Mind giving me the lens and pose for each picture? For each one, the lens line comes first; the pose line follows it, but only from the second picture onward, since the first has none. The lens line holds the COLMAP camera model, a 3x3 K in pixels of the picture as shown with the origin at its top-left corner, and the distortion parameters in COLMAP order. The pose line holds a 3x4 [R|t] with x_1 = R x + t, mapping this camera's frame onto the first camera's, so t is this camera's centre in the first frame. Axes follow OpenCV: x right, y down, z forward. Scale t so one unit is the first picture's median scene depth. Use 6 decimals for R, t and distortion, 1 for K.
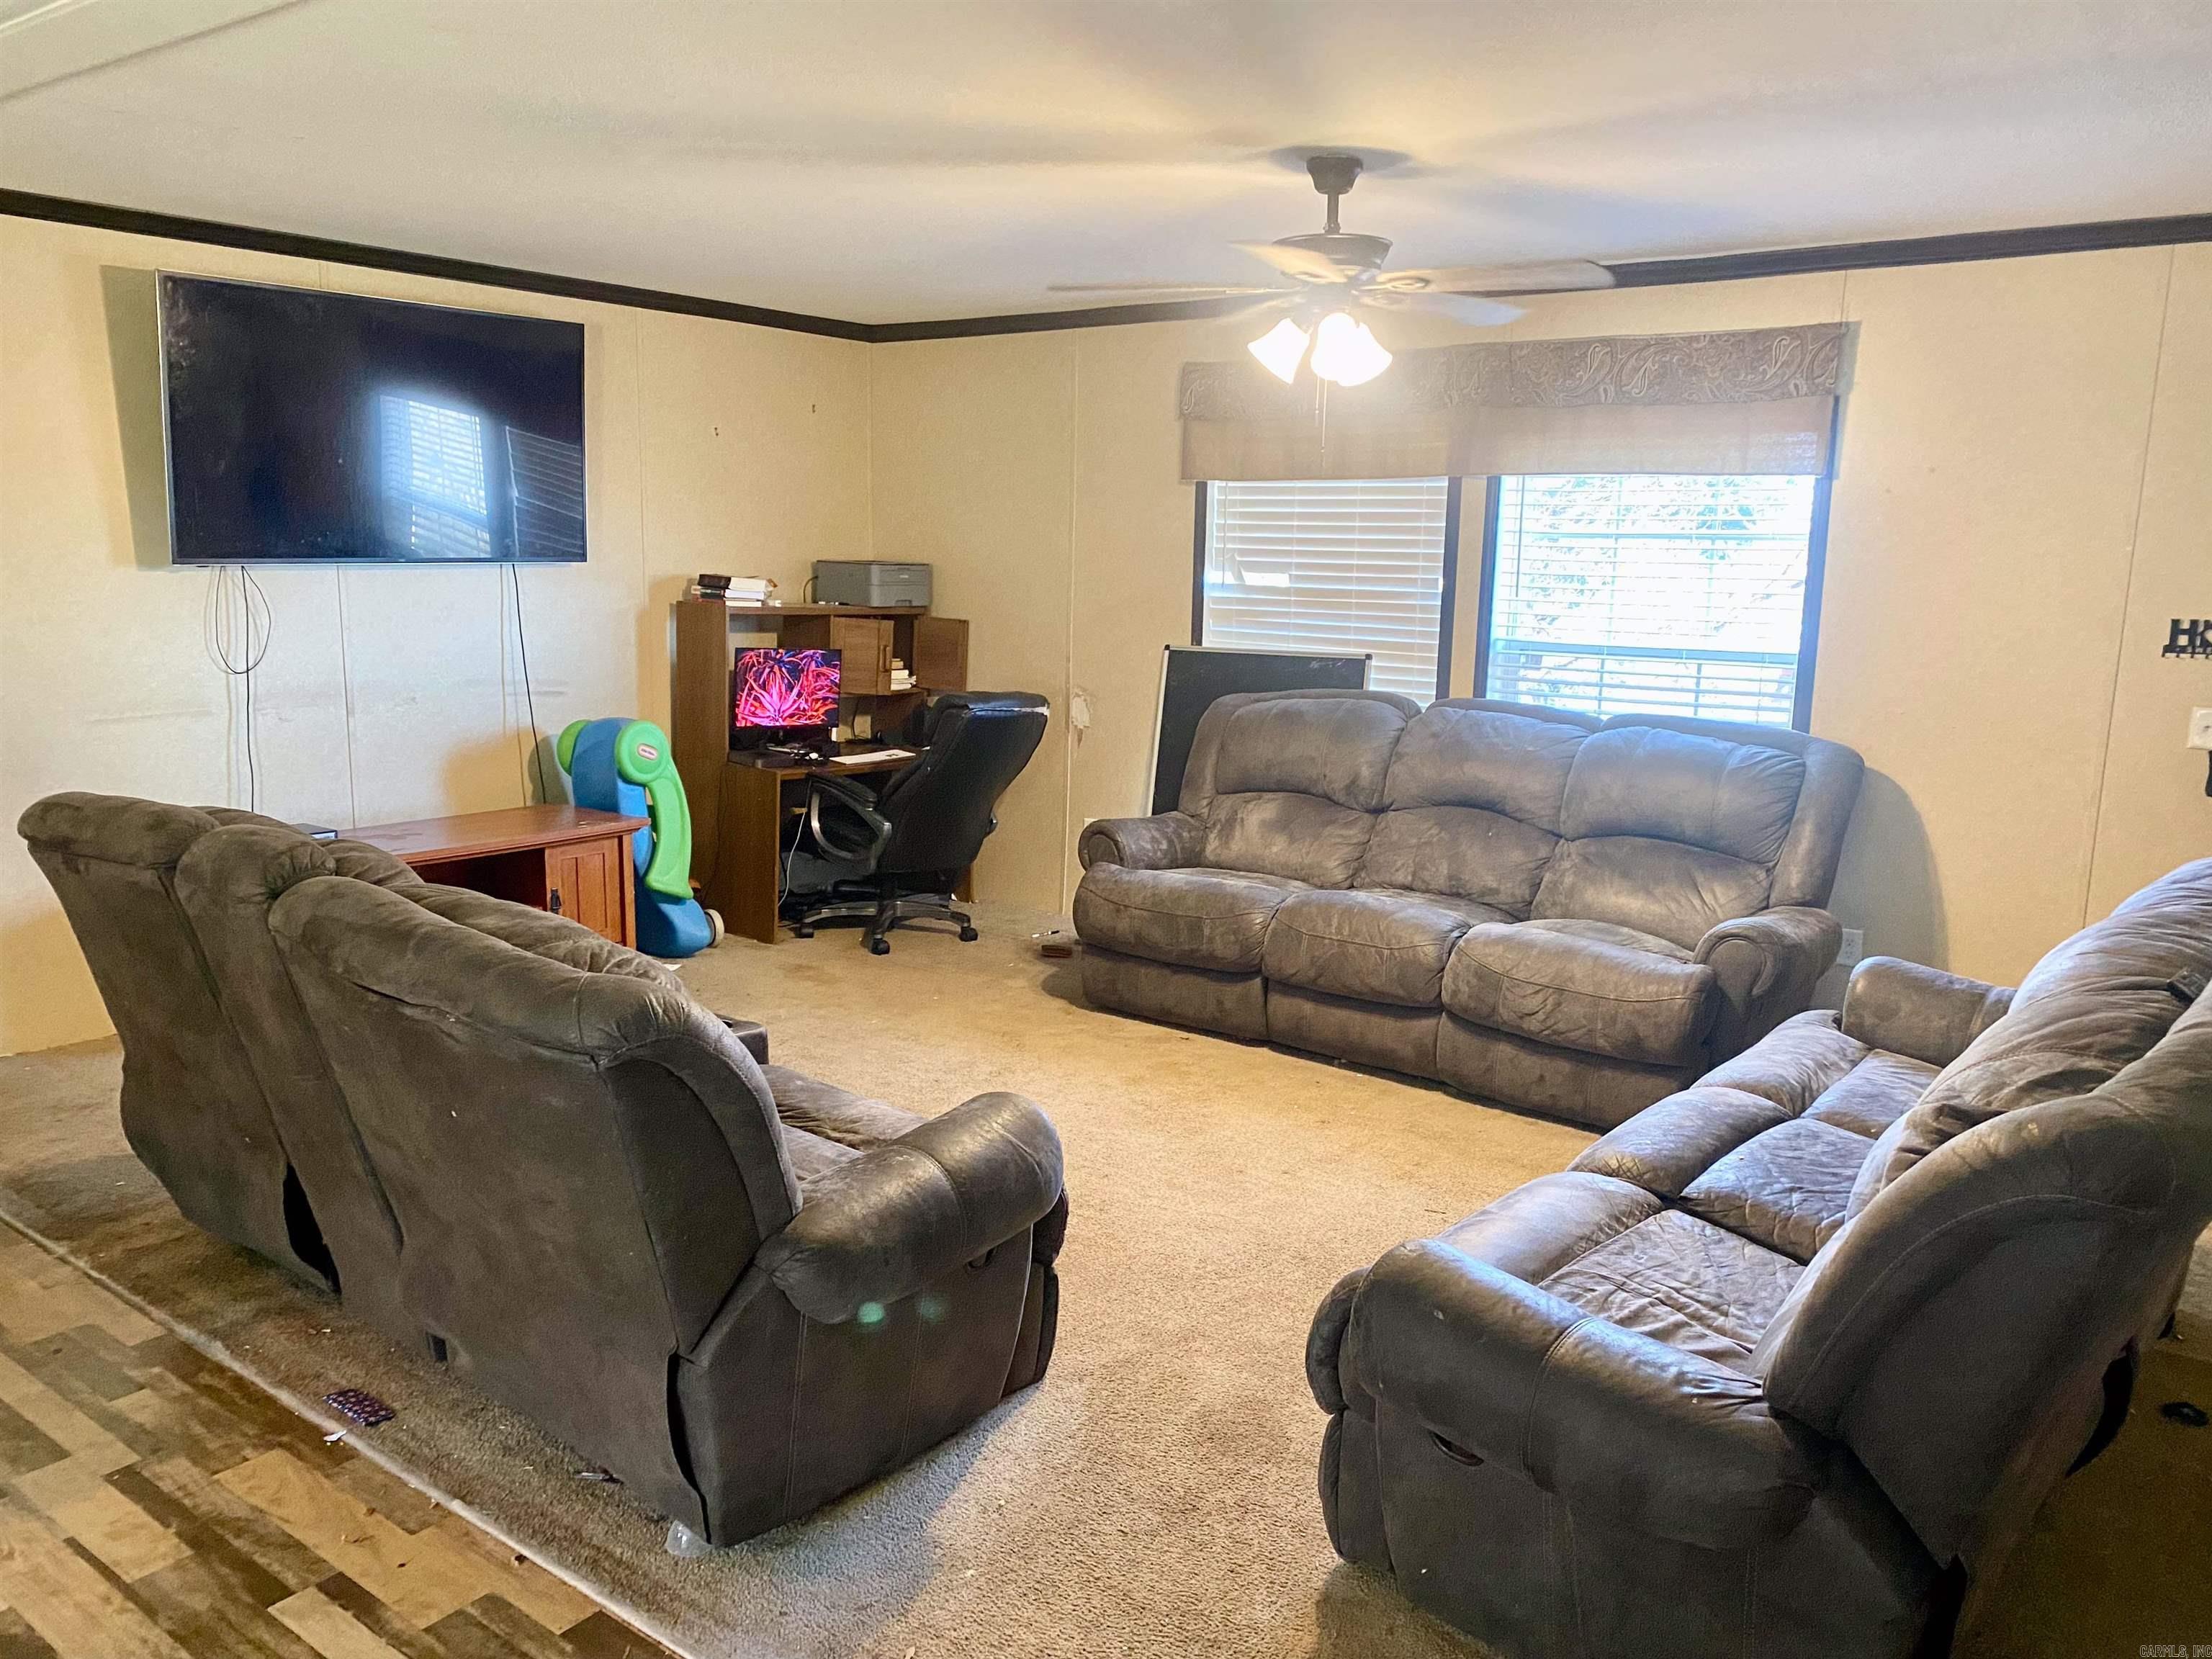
lens RADIAL K [[1655.2, 0, 1089.6], [0, 1655.2, 828.9], [0, 0, 1]] dist [0.002363, 0.001771]
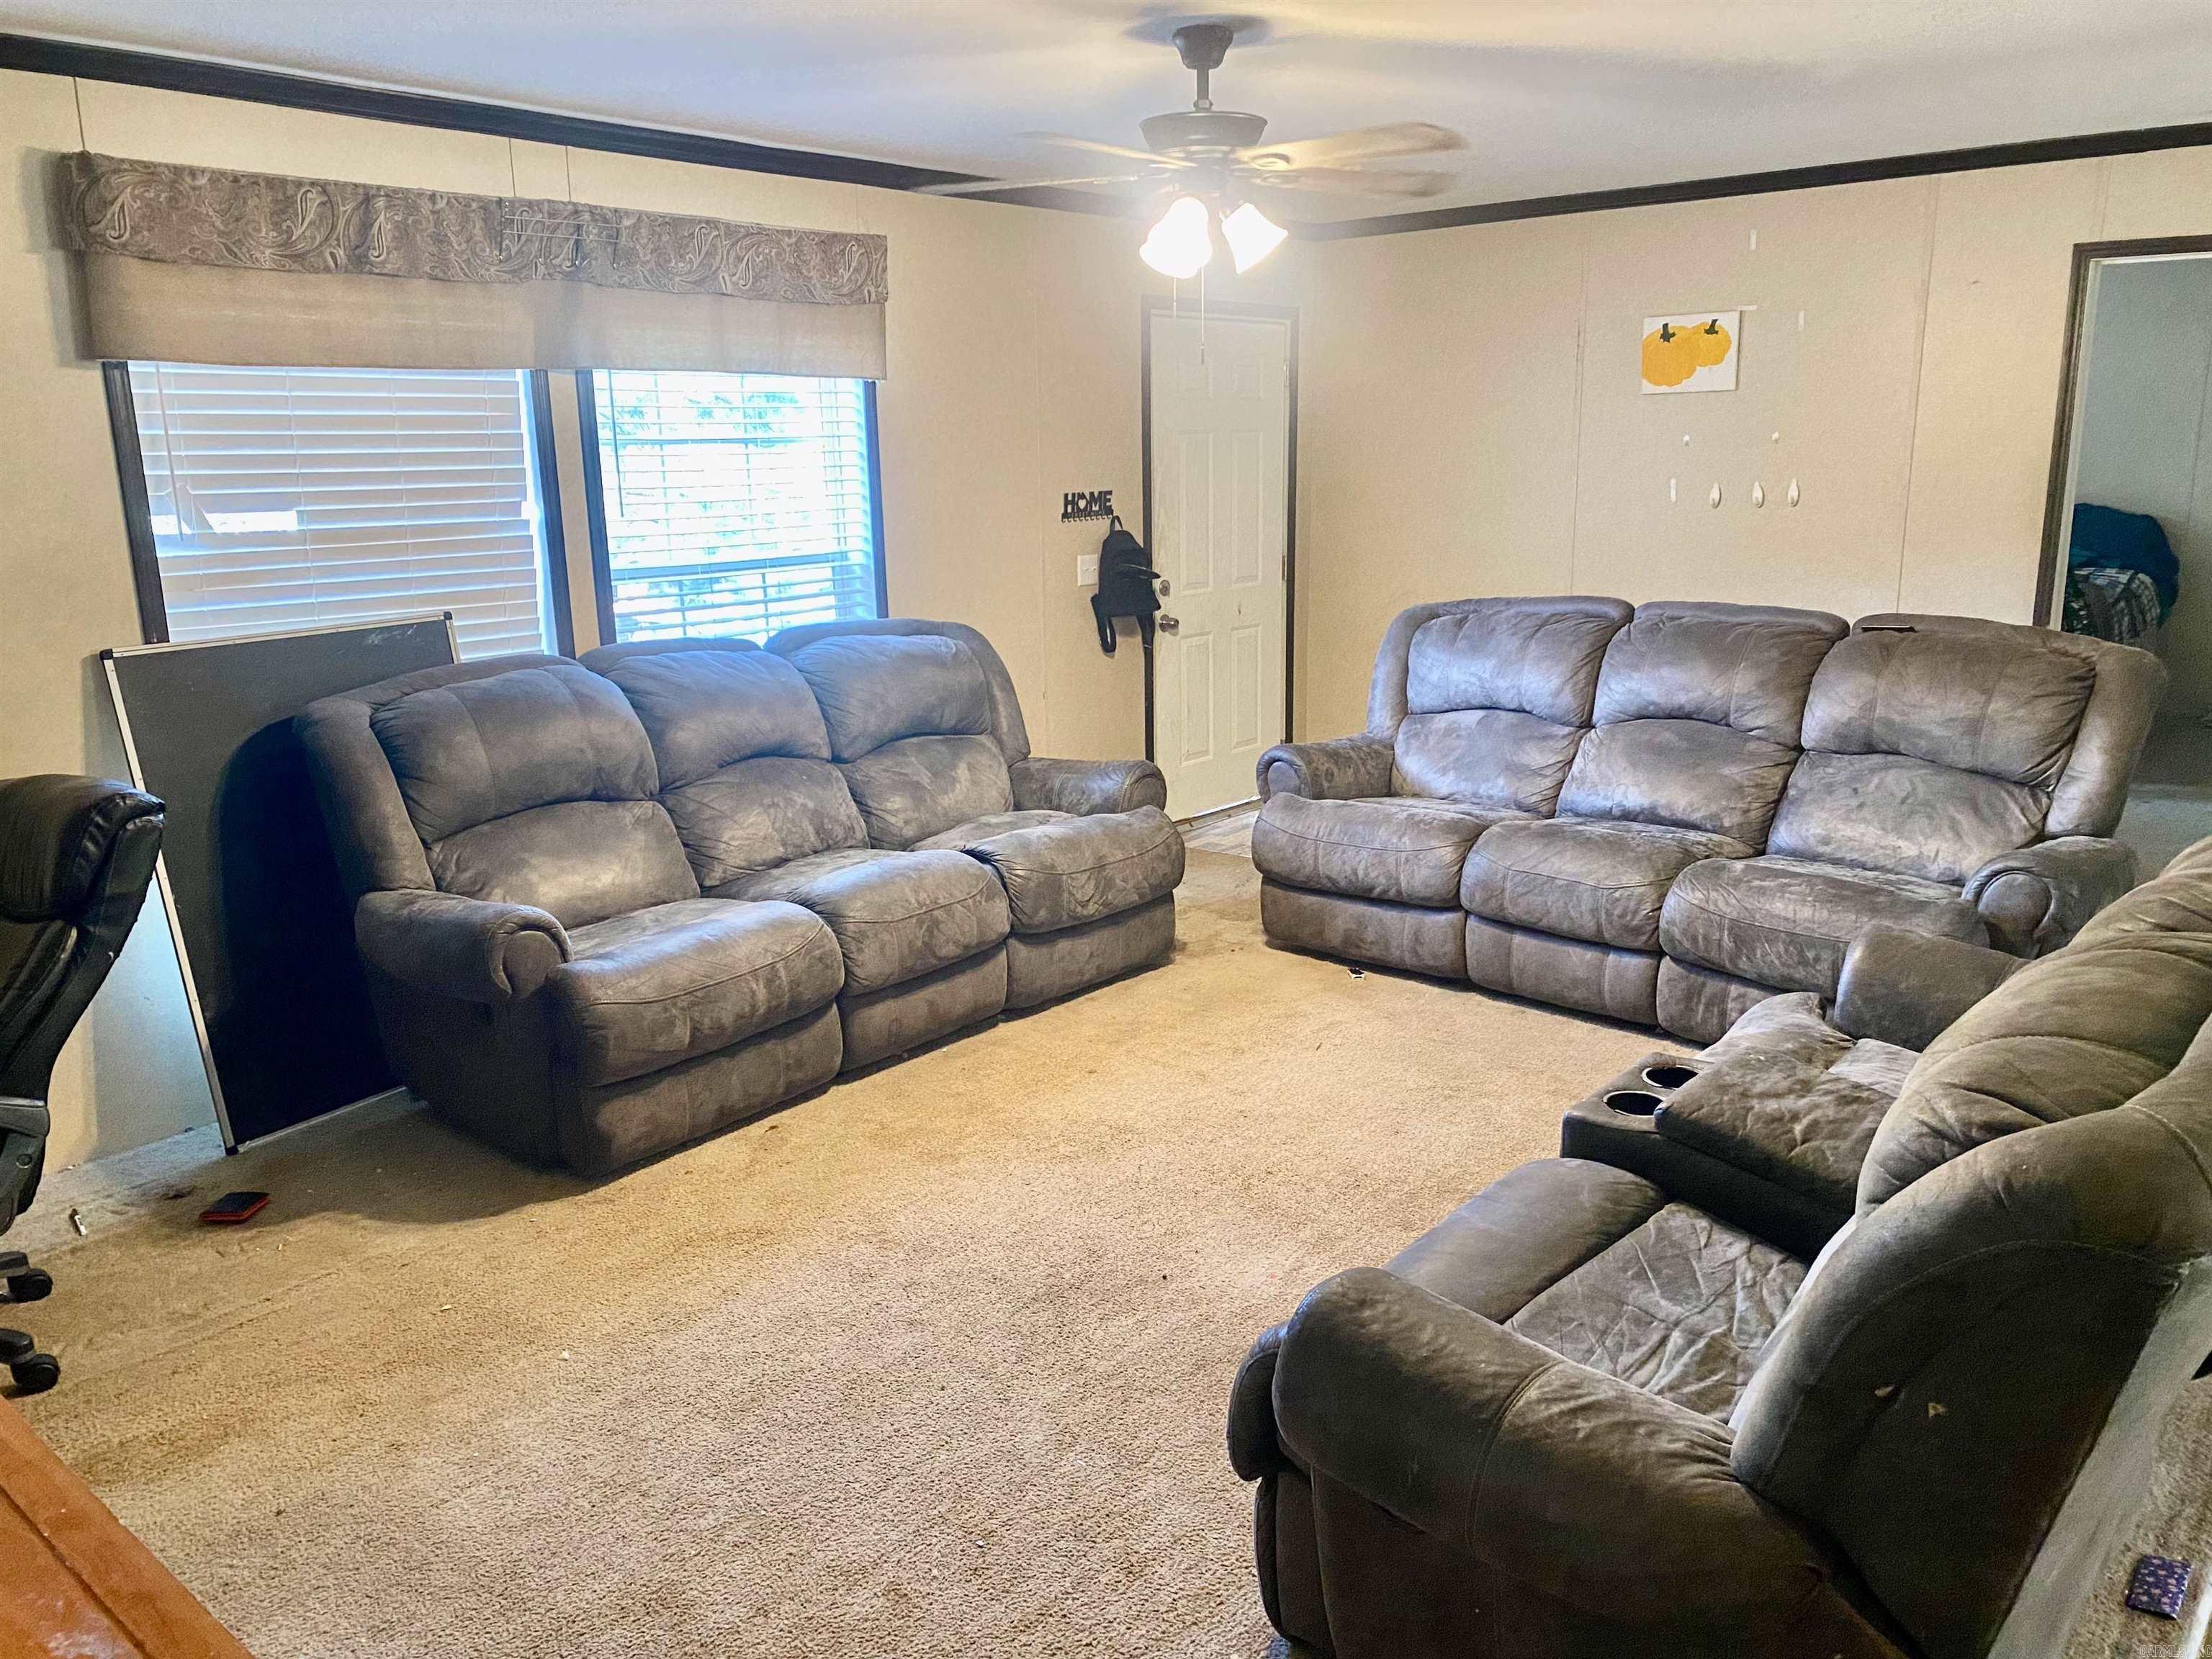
lens RADIAL K [[1655.2, 0, 1089.6], [0, 1655.2, 828.9], [0, 0, 1]] dist [0.002363, 0.001771]
pose [[0.024384, -0.234008, 0.971929, -0.597923], [0.198578, 0.953978, 0.224705, -0.132595], [-0.979782, 0.187524, 0.069731, 0.748977]]
